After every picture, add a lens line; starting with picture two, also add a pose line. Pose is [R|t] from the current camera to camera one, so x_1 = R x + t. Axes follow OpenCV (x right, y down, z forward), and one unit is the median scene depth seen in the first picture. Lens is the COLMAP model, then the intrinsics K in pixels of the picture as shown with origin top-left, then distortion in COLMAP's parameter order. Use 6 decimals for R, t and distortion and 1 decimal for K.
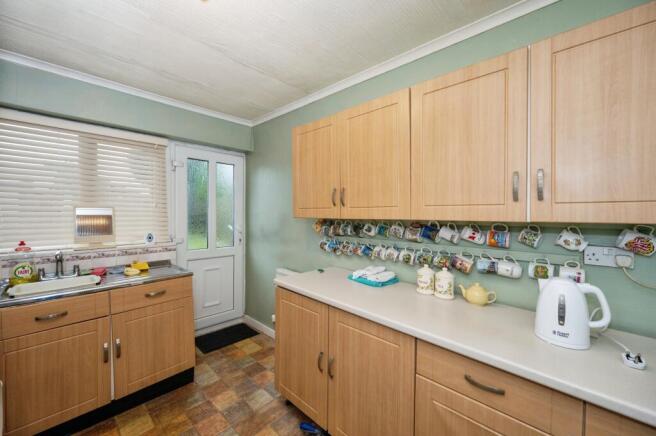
lens RADIAL K [[257.7, 0, 328.1], [0, 257.7, 215.4], [0, 0, 1]] dist [0.000075, 0.000653]
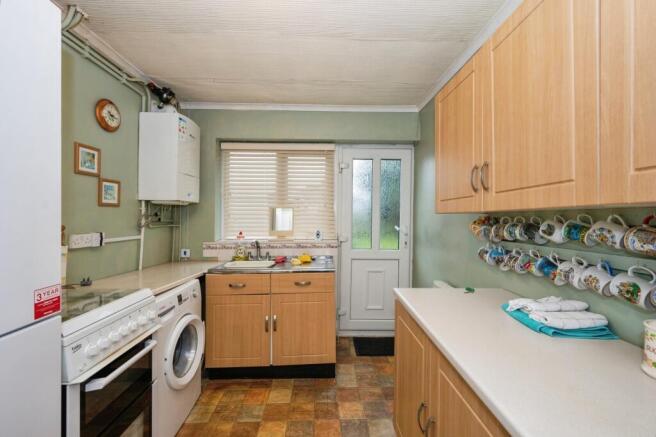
lens RADIAL K [[278.4, 0, 328.9], [0, 278.4, 219.0], [0, 0, 1]] dist [0.003005, -0.000080]
pose [[0.711028, -0.001821, -0.703161, 0.238591], [-0.004033, 0.999970, -0.006668, 0.034338], [0.703152, 0.007577, 0.710999, 0.218896]]
